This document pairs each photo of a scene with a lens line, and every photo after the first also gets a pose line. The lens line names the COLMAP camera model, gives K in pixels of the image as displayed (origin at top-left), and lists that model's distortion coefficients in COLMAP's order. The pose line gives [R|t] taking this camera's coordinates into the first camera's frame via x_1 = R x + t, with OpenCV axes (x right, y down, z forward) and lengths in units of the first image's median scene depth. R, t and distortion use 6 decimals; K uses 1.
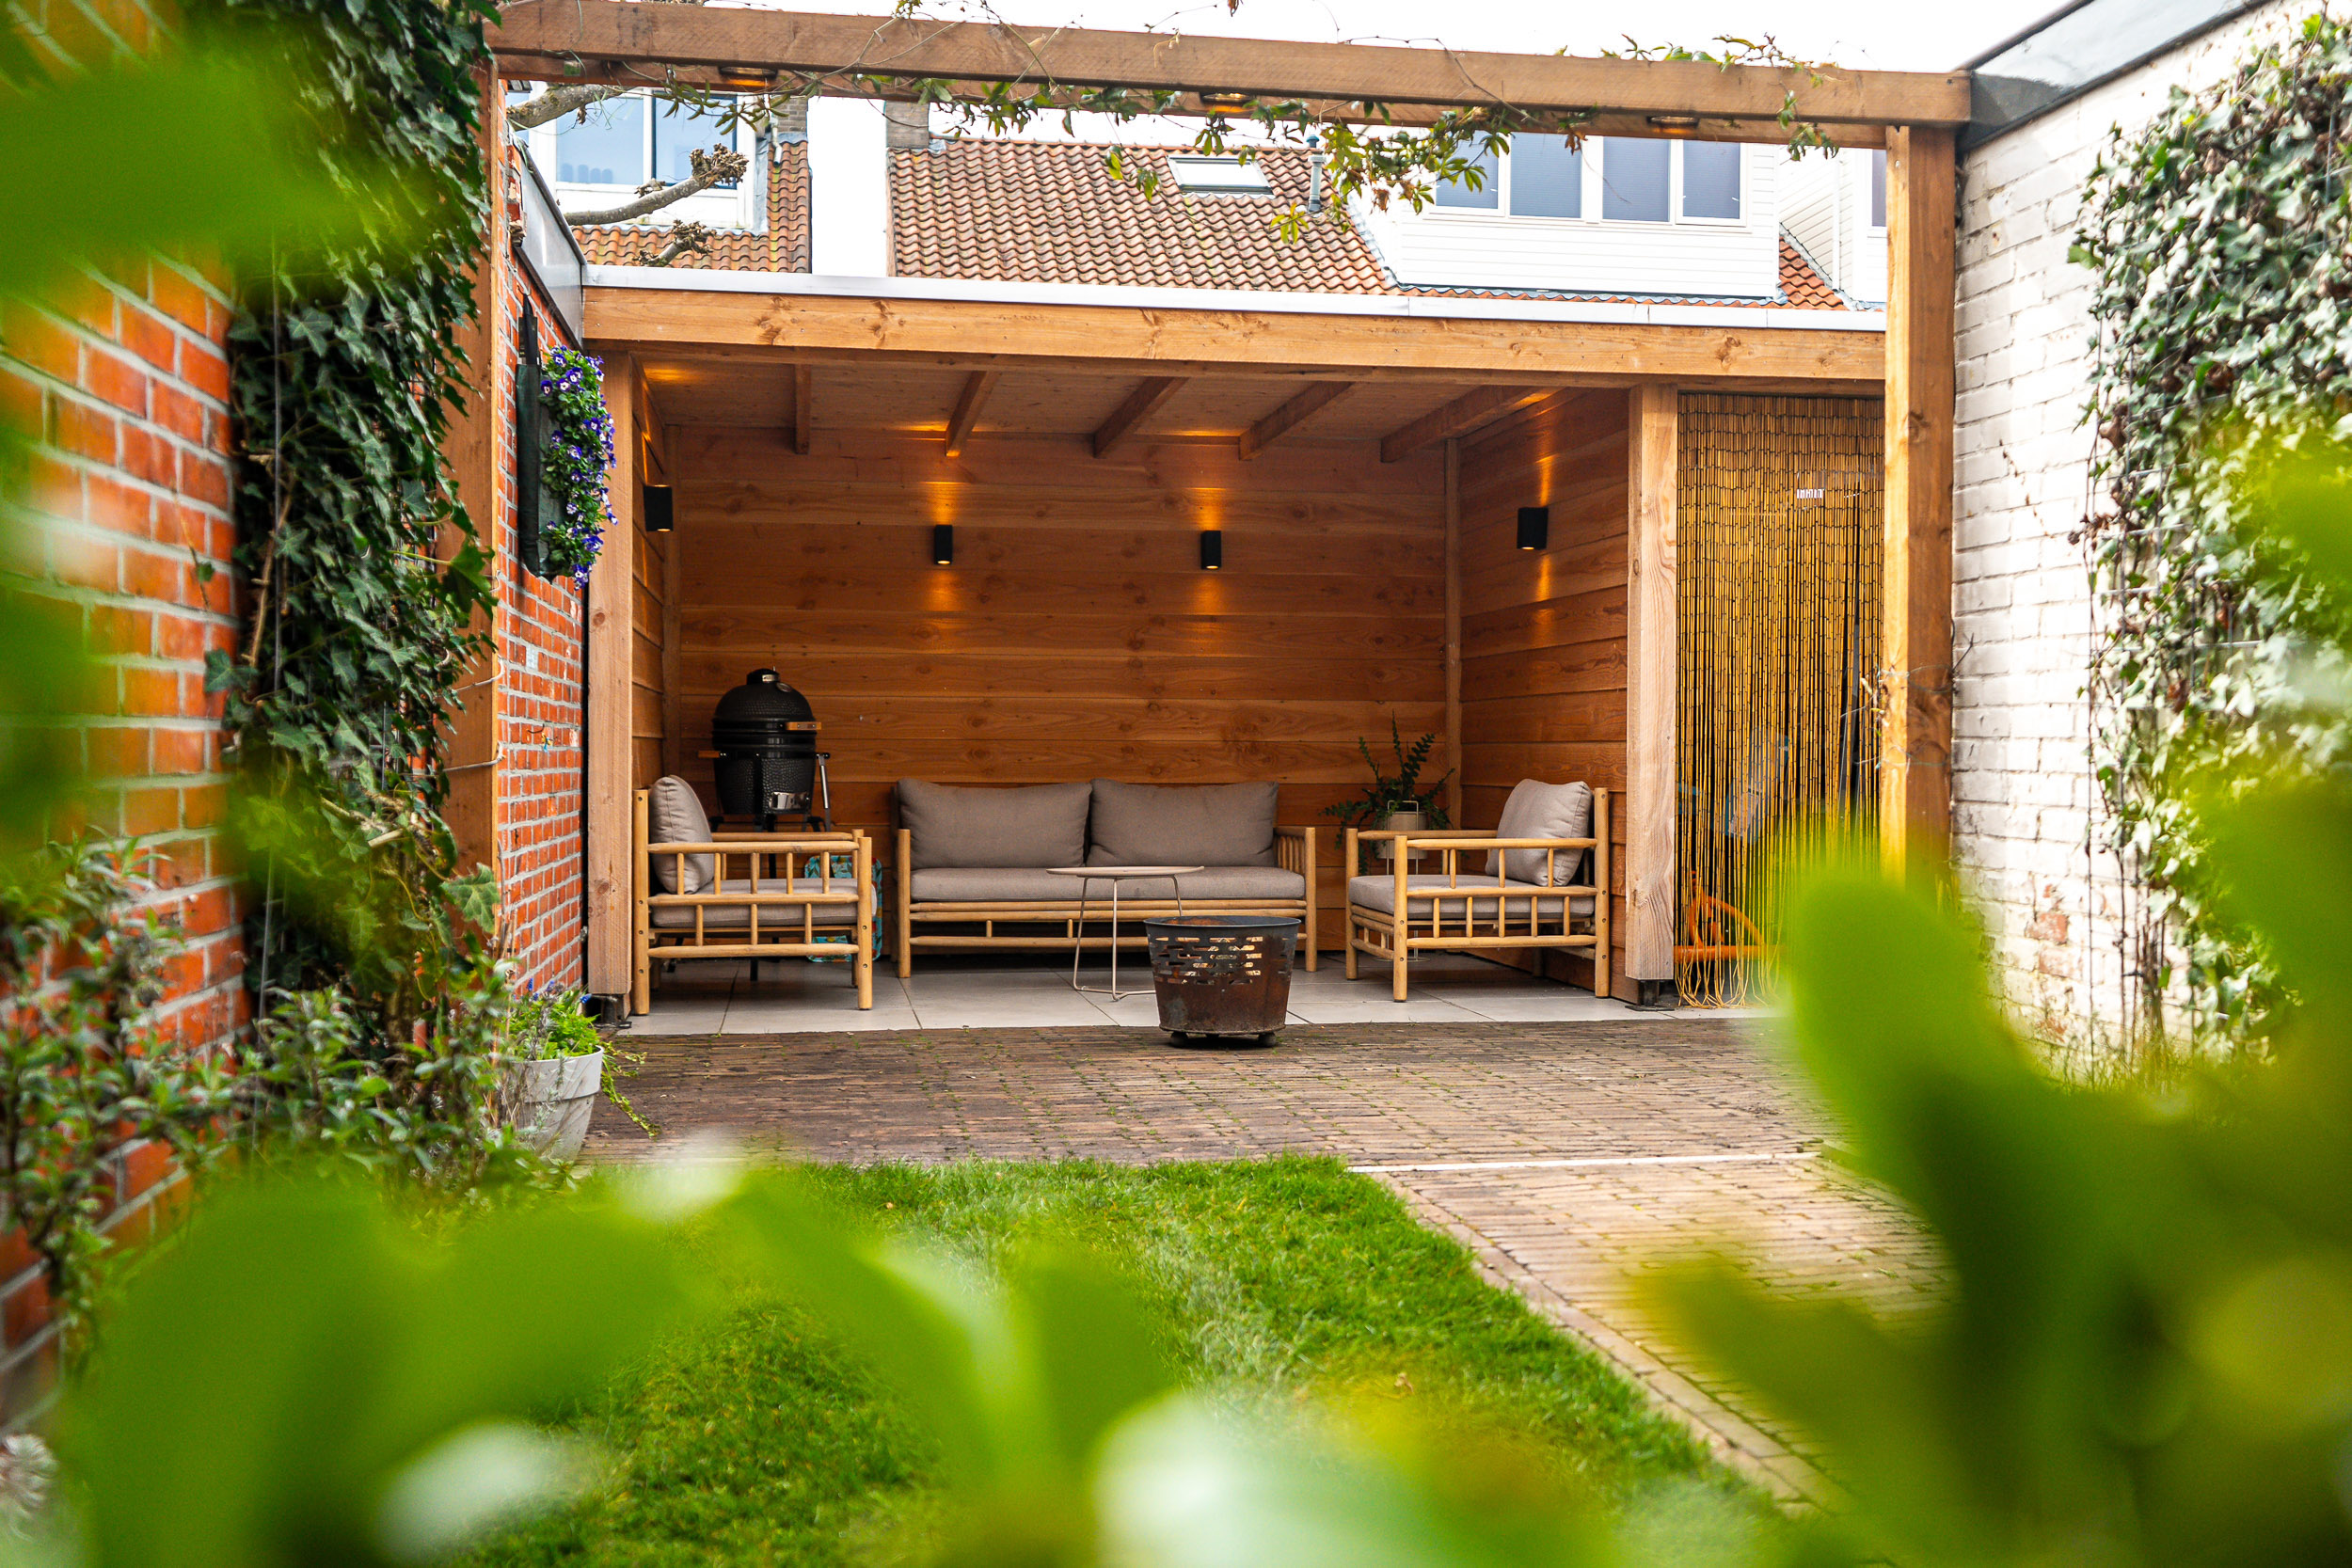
lens RADIAL K [[2237.8, 0, 1176.0], [0, 2237.8, 784.0], [0, 0, 1]] dist [0.013005, 0.006812]
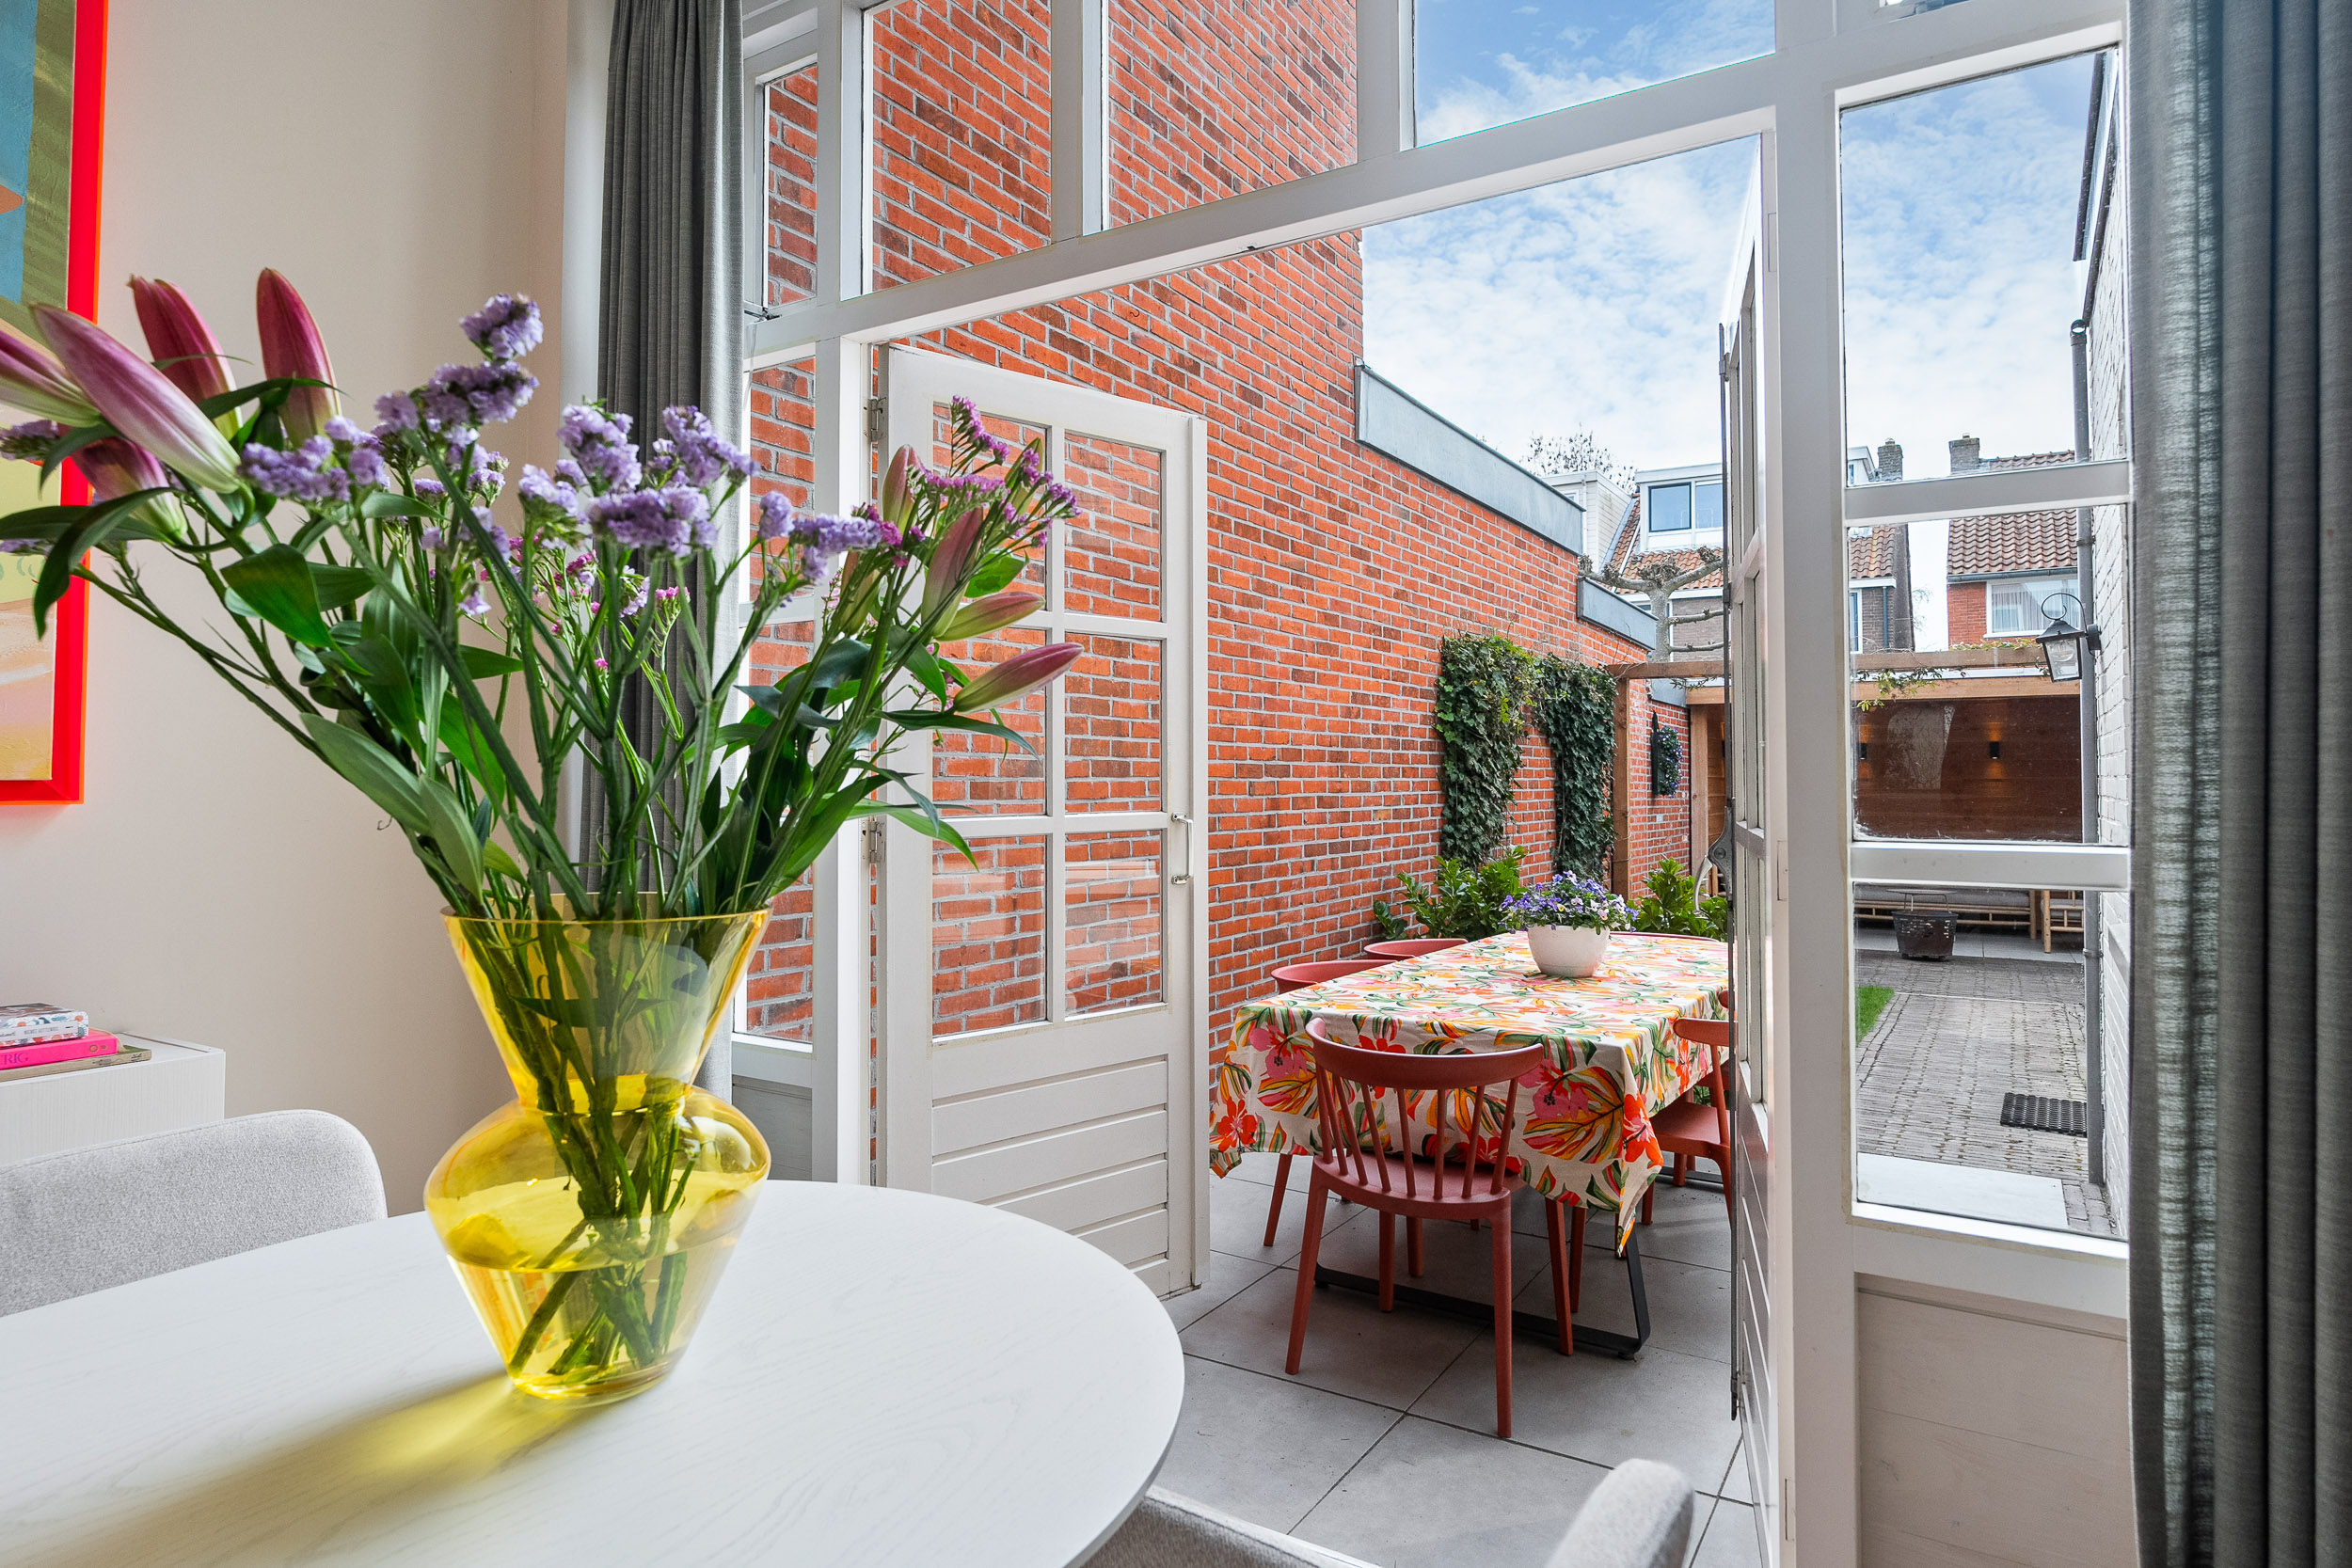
lens RADIAL K [[1338.0, 0, 1176.0], [0, 1338.0, 784.0], [0, 0, 1]] dist [0.003839, 0.000106]
pose [[0.754365, -0.006915, -0.656419, 0.323247], [-0.004671, 0.999863, -0.015901, -0.051761], [0.656439, 0.015061, 0.754229, -0.649583]]
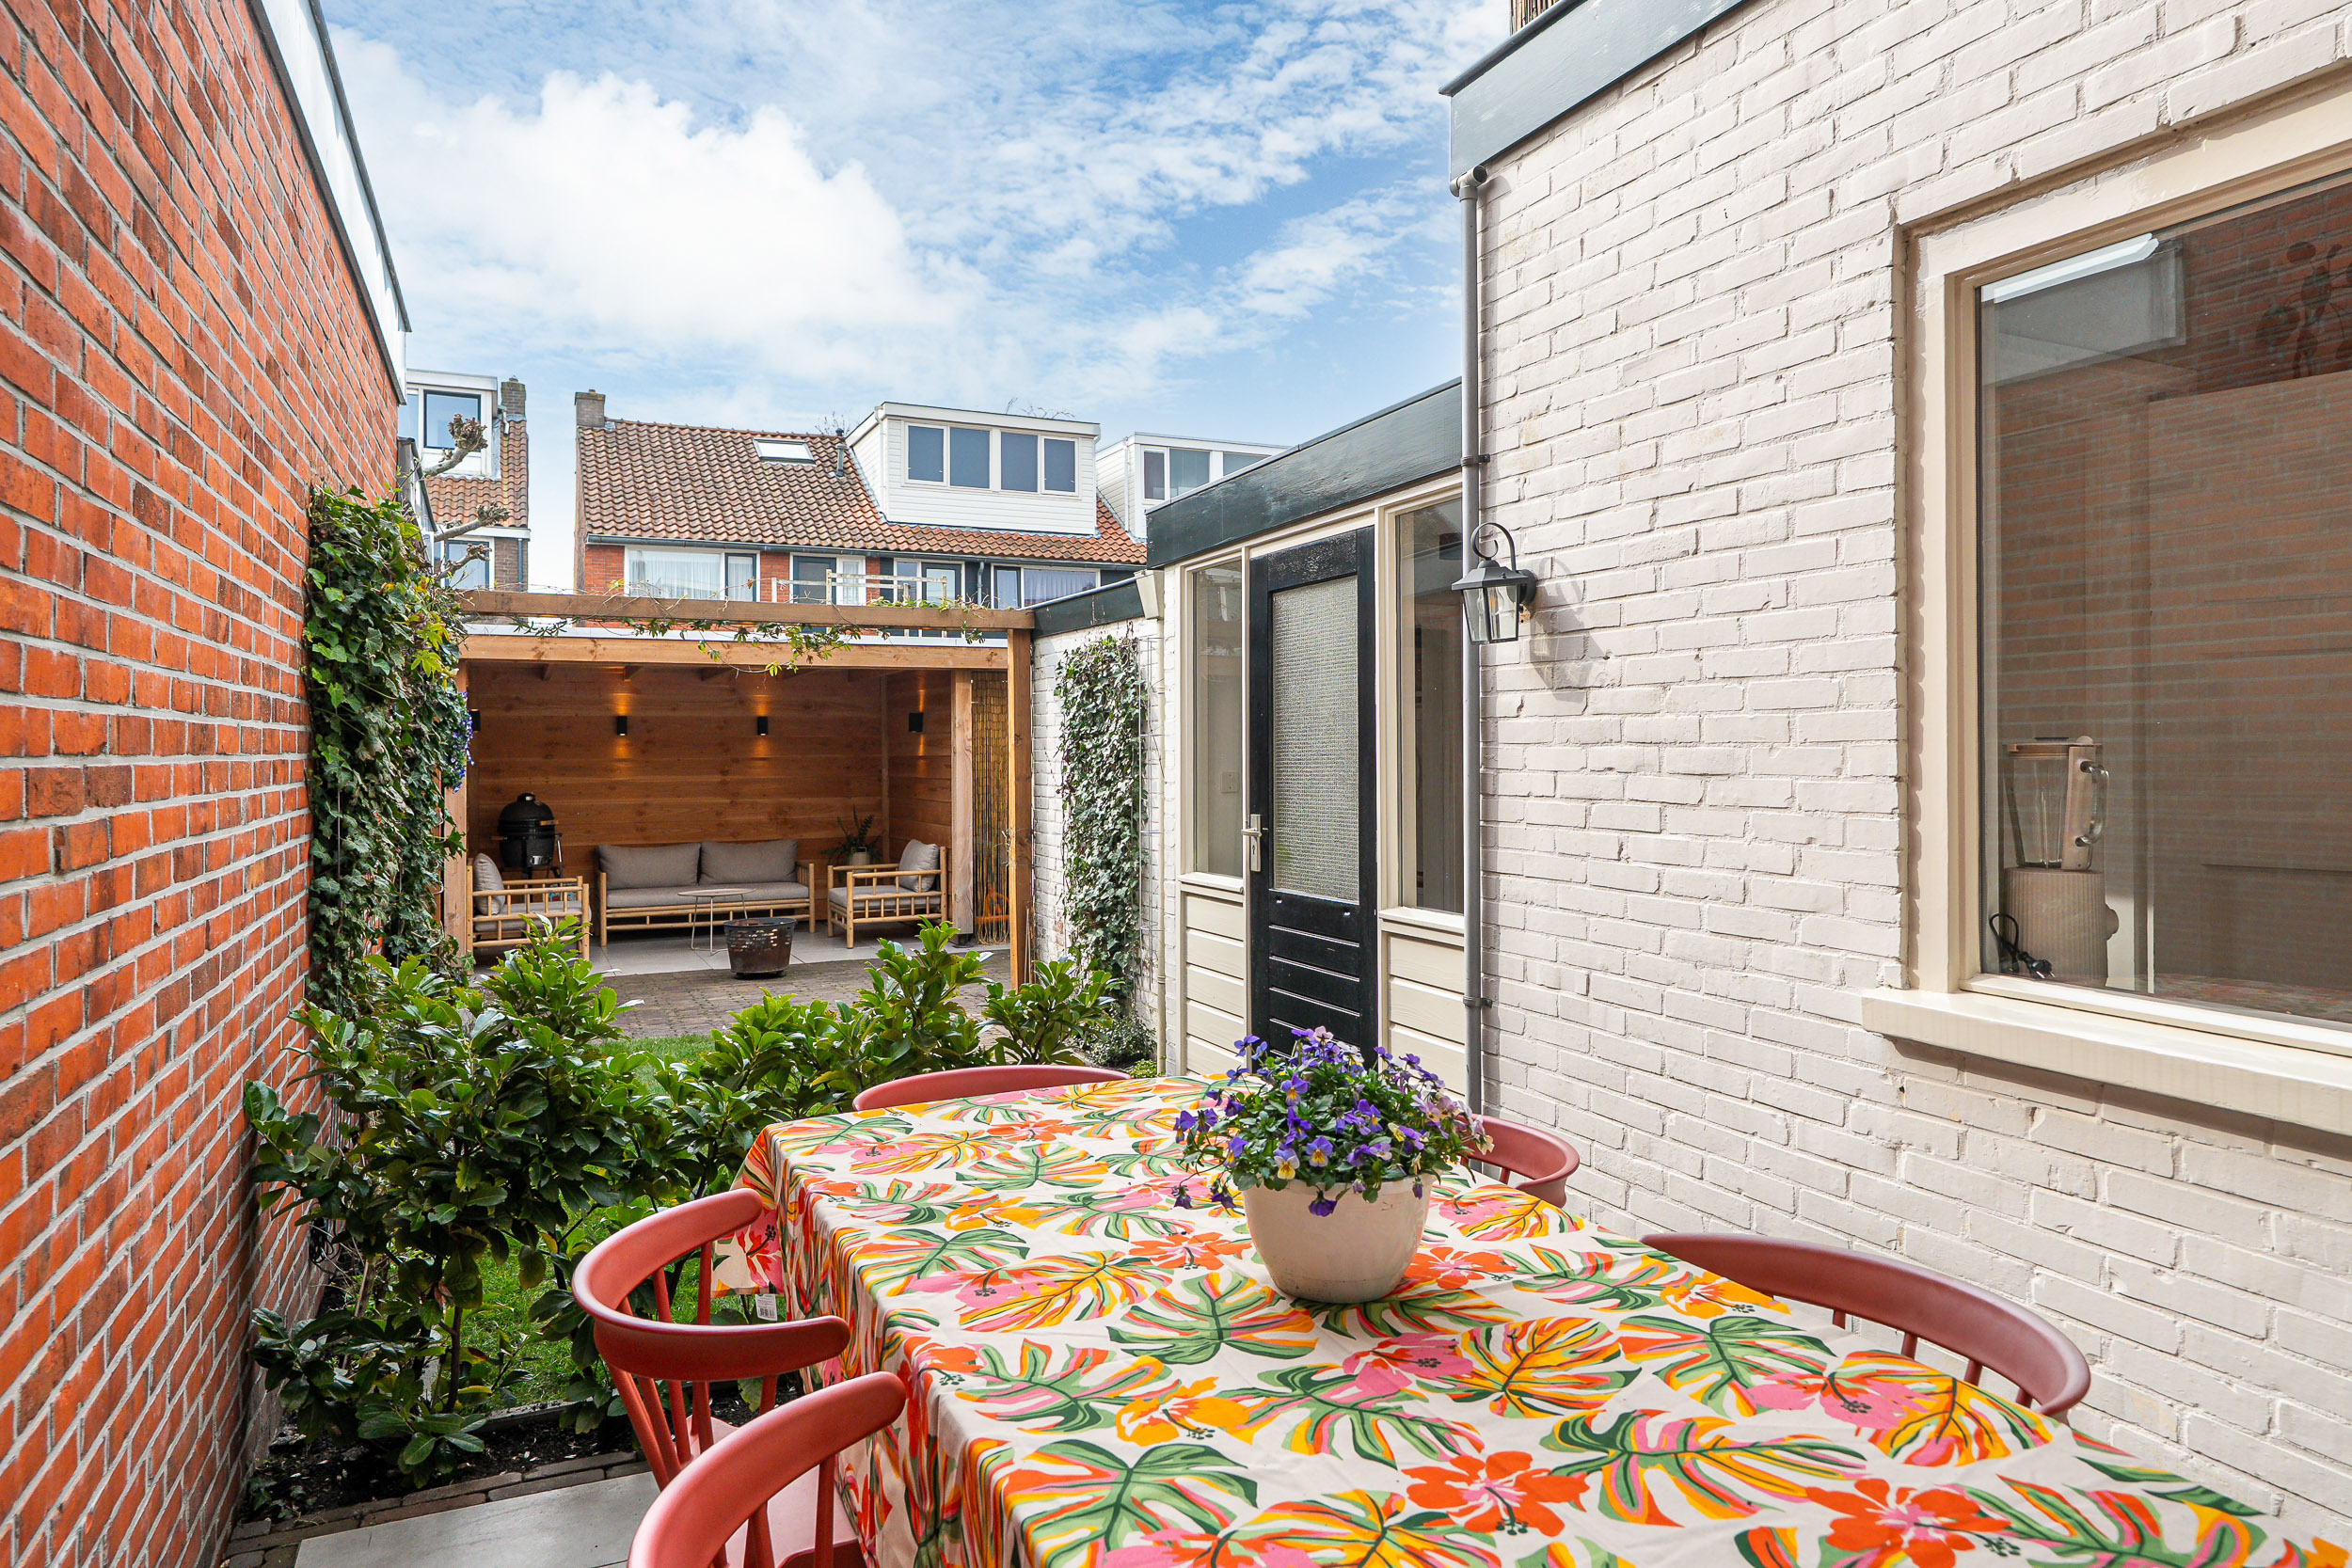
lens RADIAL K [[1394.4, 0, 1179.4], [0, 1394.4, 730.9], [0, 0, 1]] dist [-0.001386, 0.000324]
pose [[0.959529, -0.006340, 0.281539, 0.026000], [0.014457, 0.999537, -0.026763, -0.069761], [-0.281239, 0.029750, 0.959176, -0.377270]]
